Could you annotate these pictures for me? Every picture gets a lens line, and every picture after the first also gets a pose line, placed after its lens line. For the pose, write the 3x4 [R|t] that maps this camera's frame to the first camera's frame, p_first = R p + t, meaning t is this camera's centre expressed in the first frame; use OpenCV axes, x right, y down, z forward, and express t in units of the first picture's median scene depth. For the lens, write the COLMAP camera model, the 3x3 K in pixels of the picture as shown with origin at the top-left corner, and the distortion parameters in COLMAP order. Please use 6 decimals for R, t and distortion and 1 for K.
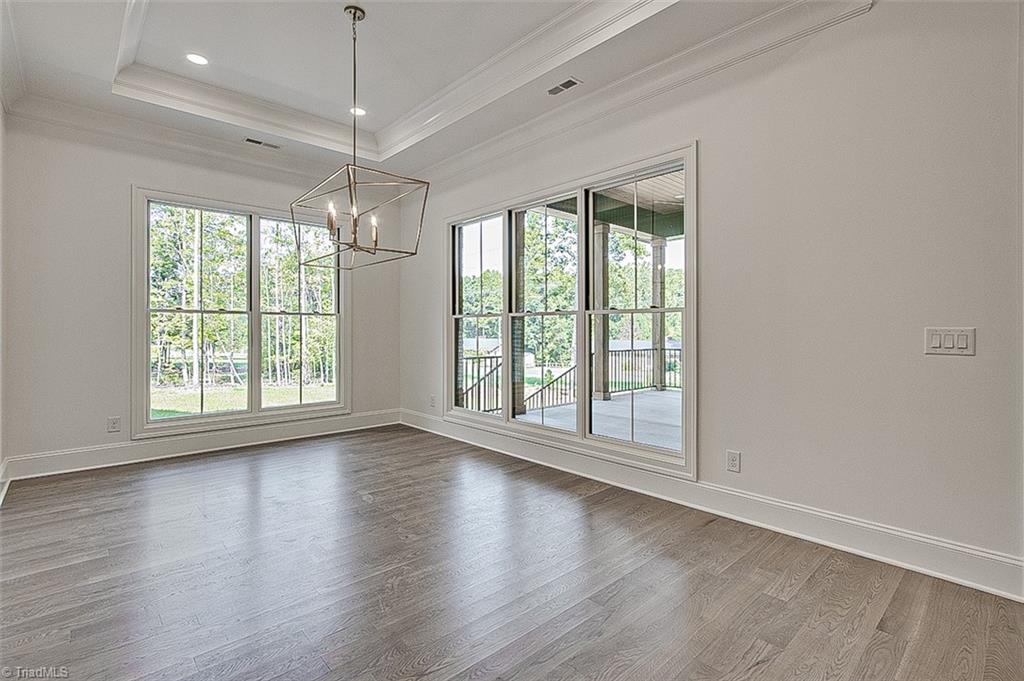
lens RADIAL K [[489.5, 0, 519.2], [0, 489.5, 327.2], [0, 0, 1]] dist [-0.016275, 0.004426]
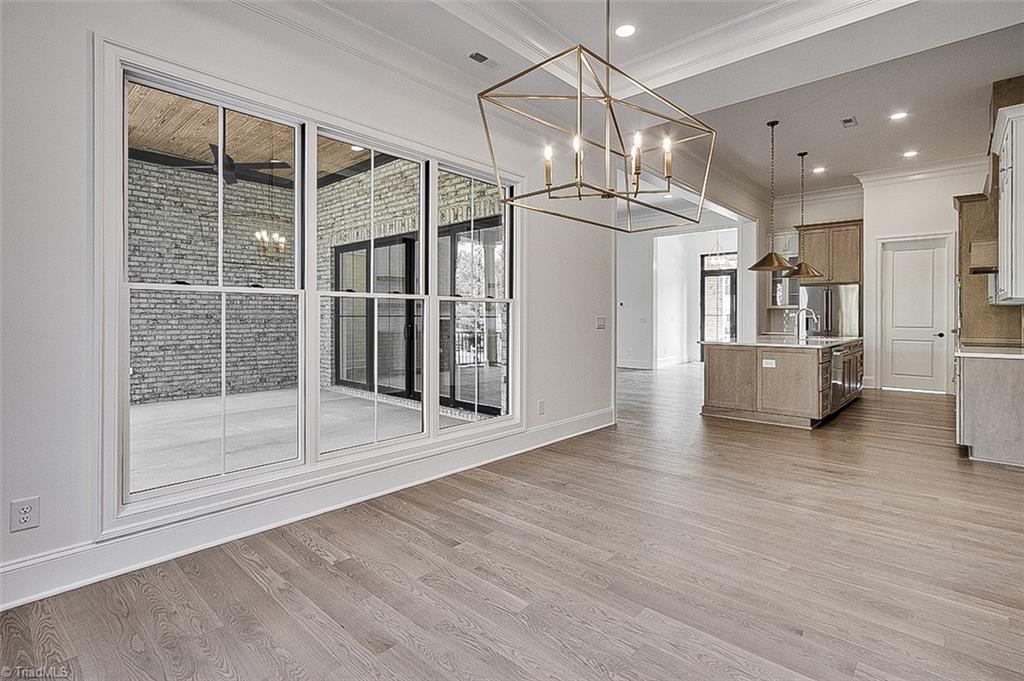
lens RADIAL K [[489.5, 0, 510.0], [0, 489.5, 314.1], [0, 0, 1]] dist [-0.016275, 0.004426]
pose [[-0.081694, 0.003052, 0.996653, -1.010000], [-0.007104, 0.999968, -0.003645, 0.003636], [-0.996632, -0.007378, -0.081669, 1.210759]]
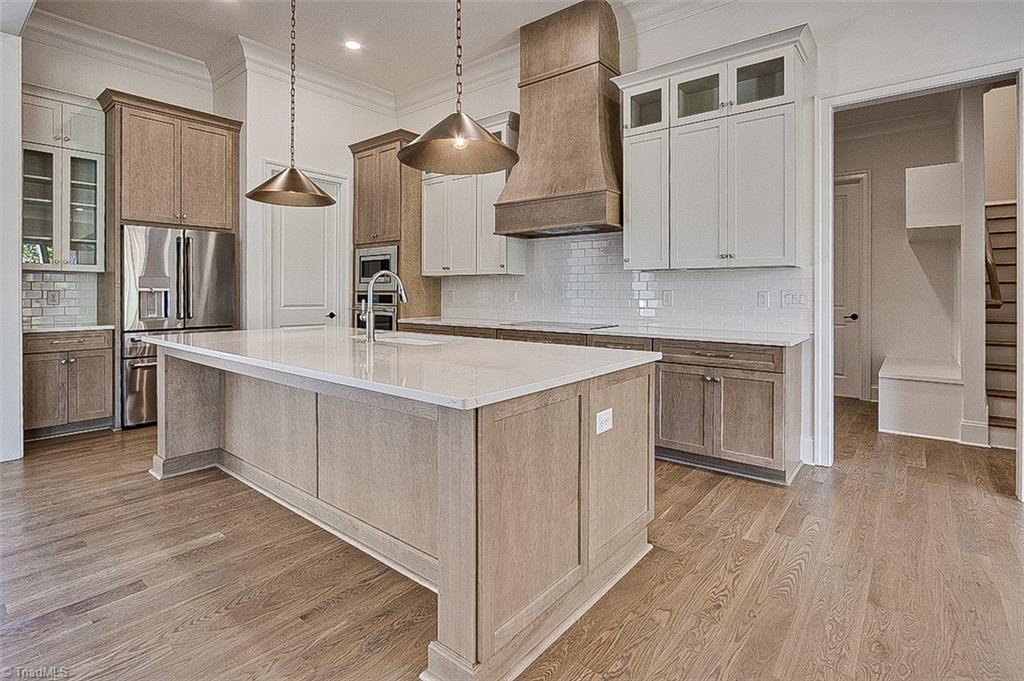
lens RADIAL K [[489.5, 0, 521.5], [0, 489.5, 292.1], [0, 0, 1]] dist [-0.016275, 0.004426]
pose [[-0.988178, 0.000277, -0.153310, 0.896150], [0.000594, 0.999998, -0.002025, 0.004822], [0.153309, -0.002092, -0.988176, 0.723668]]
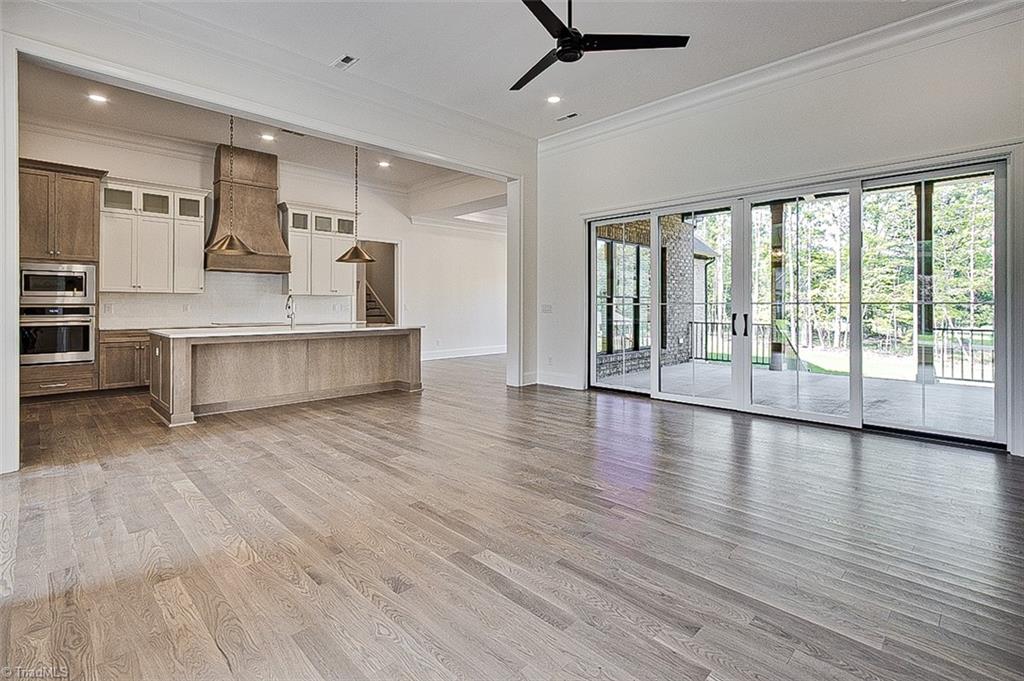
lens RADIAL K [[489.5, 0, 506.1], [0, 489.5, 303.6], [0, 0, 1]] dist [-0.016275, 0.004426]
pose [[0.016843, -0.006859, -0.999835, 3.235813], [0.001163, 0.999976, -0.006841, 0.011333], [0.999857, -0.001047, 0.016851, 0.629305]]
